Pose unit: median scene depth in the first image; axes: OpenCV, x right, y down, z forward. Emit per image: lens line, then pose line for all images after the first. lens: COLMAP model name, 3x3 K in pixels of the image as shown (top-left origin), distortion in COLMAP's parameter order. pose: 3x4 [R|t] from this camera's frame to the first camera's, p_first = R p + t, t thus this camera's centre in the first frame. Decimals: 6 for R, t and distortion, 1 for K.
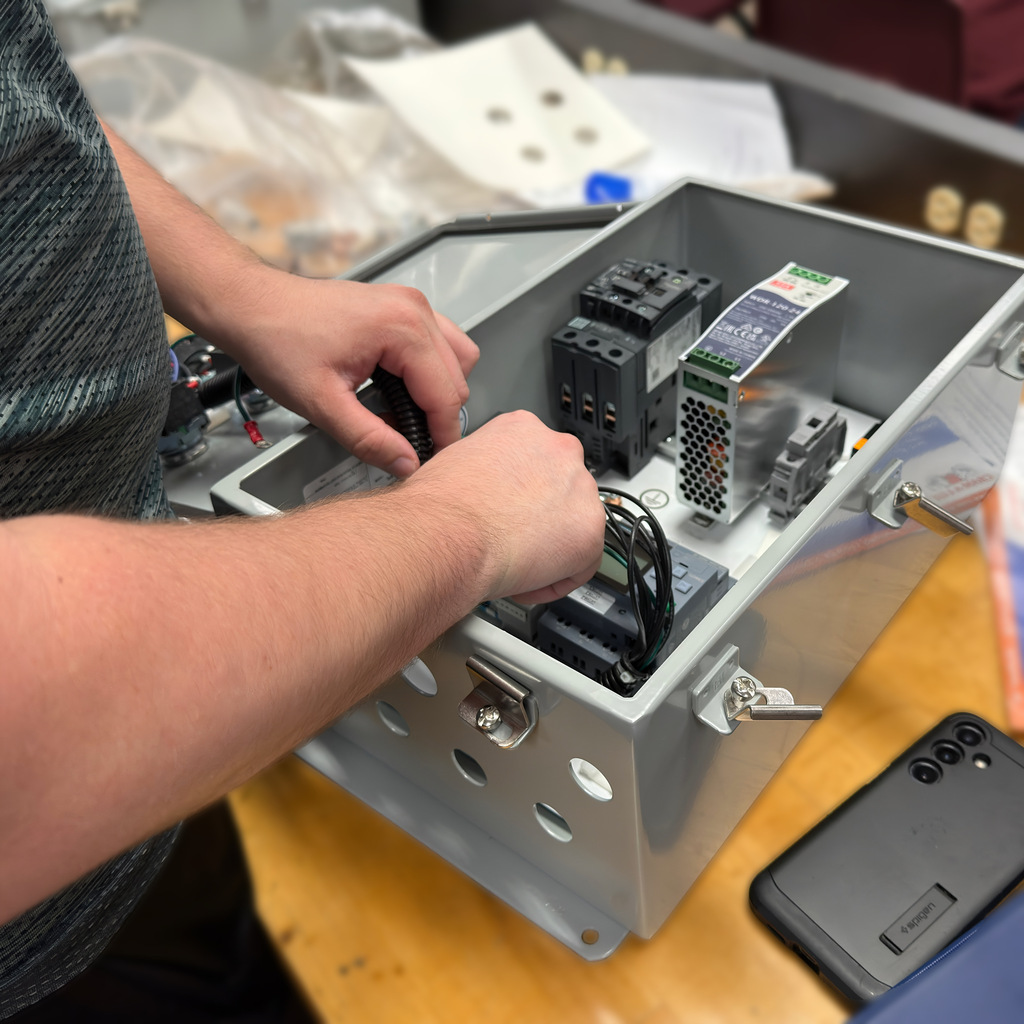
lens RADIAL K [[1305.7, 0, 513.7], [0, 1305.7, 545.2], [0, 0, 1]] dist [0.115611, -0.021579]
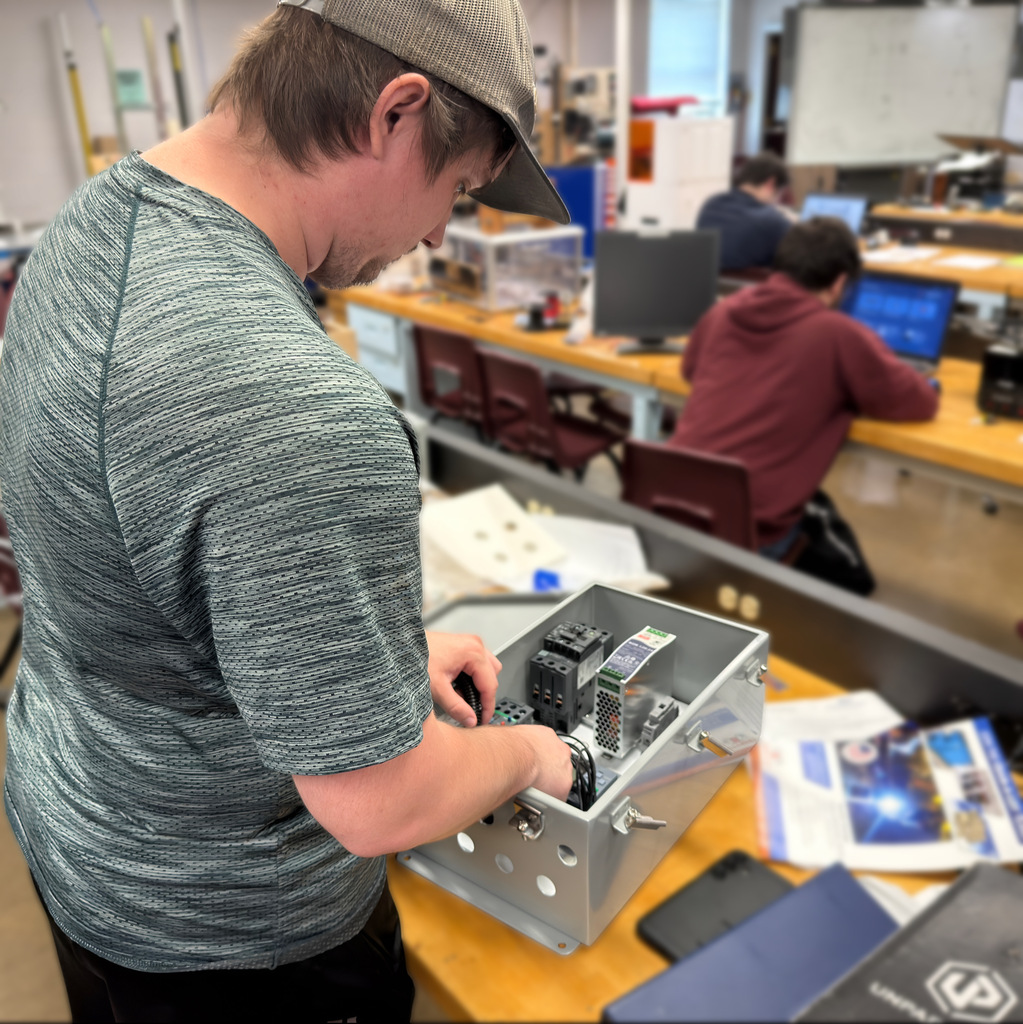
lens RADIAL K [[1305.7, 0, 511.5], [0, 1305.7, 512.0], [0, 0, 1]] dist [0.115611, -0.021579]
pose [[0.995132, 0.028291, 0.094403, -0.192243], [-0.001652, 0.962562, -0.271057, 0.161485], [-0.098538, 0.269581, 0.957923, -0.950521]]
